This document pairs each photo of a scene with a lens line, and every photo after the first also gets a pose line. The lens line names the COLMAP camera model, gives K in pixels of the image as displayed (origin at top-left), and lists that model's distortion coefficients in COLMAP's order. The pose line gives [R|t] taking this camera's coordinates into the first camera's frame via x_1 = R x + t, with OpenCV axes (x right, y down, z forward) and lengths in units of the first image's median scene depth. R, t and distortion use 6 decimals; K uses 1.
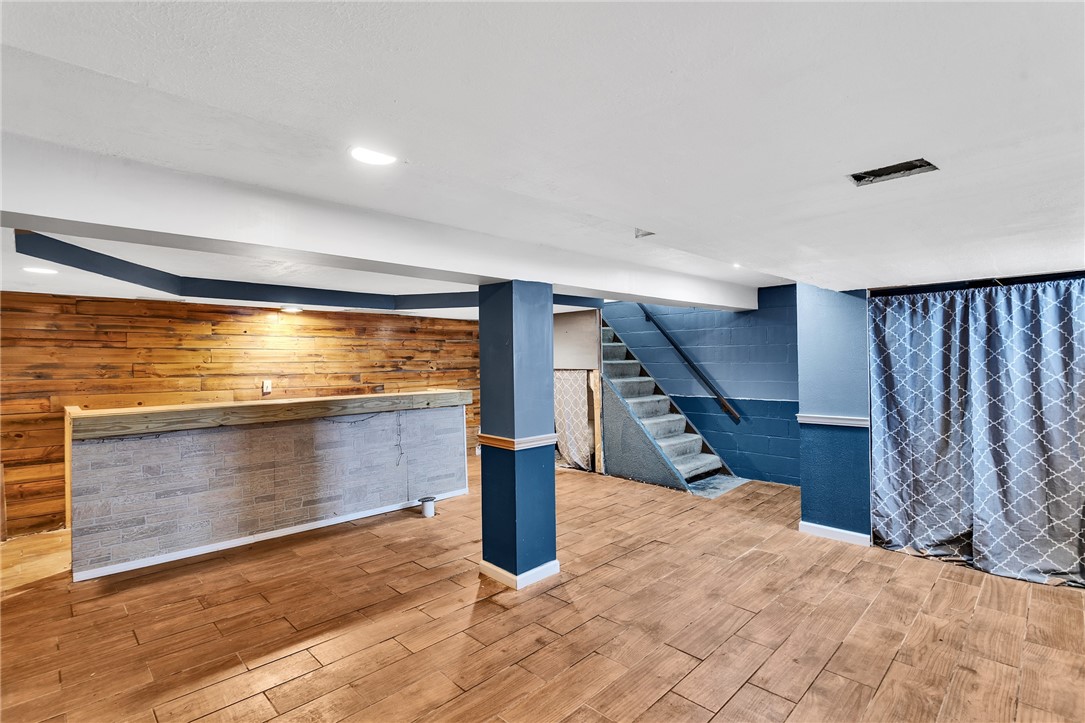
lens RADIAL K [[509.5, 0, 536.4], [0, 509.5, 359.8], [0, 0, 1]] dist [0.002394, 0.001004]
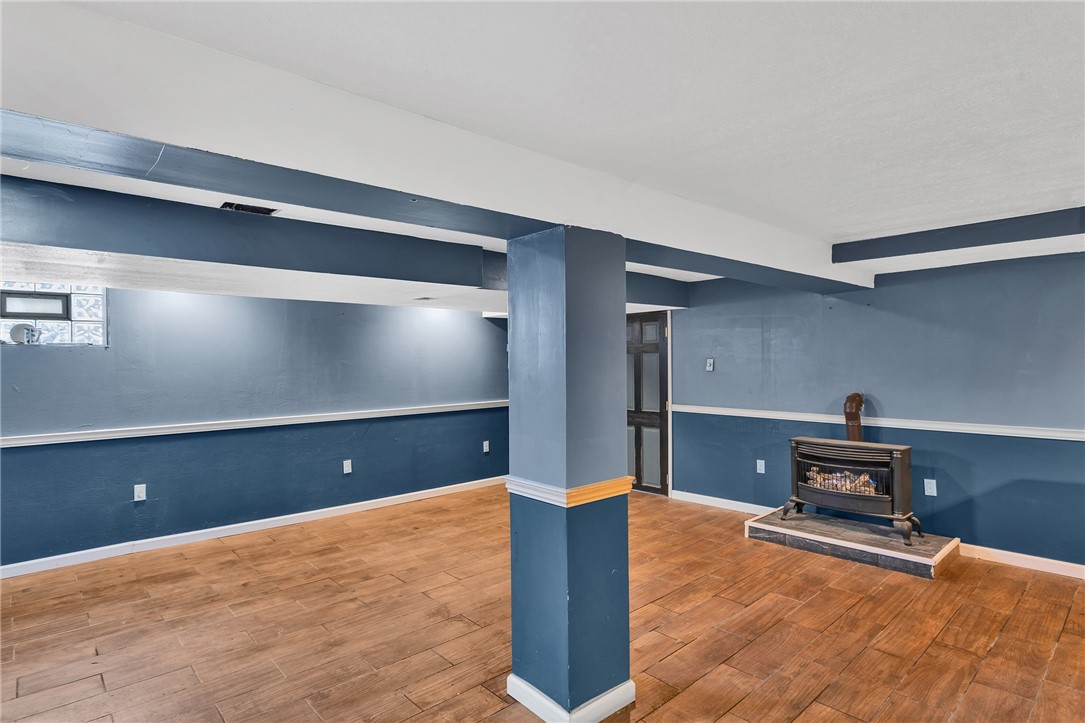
lens RADIAL K [[576.6, 0, 532.8], [0, 576.6, 359.6], [0, 0, 1]] dist [-0.003758, -0.000207]
pose [[-0.998507, 0.024852, 0.048649, -0.022876], [0.024841, 0.999691, -0.000828, 0.000727], [-0.048655, 0.000382, -0.998816, 1.243625]]
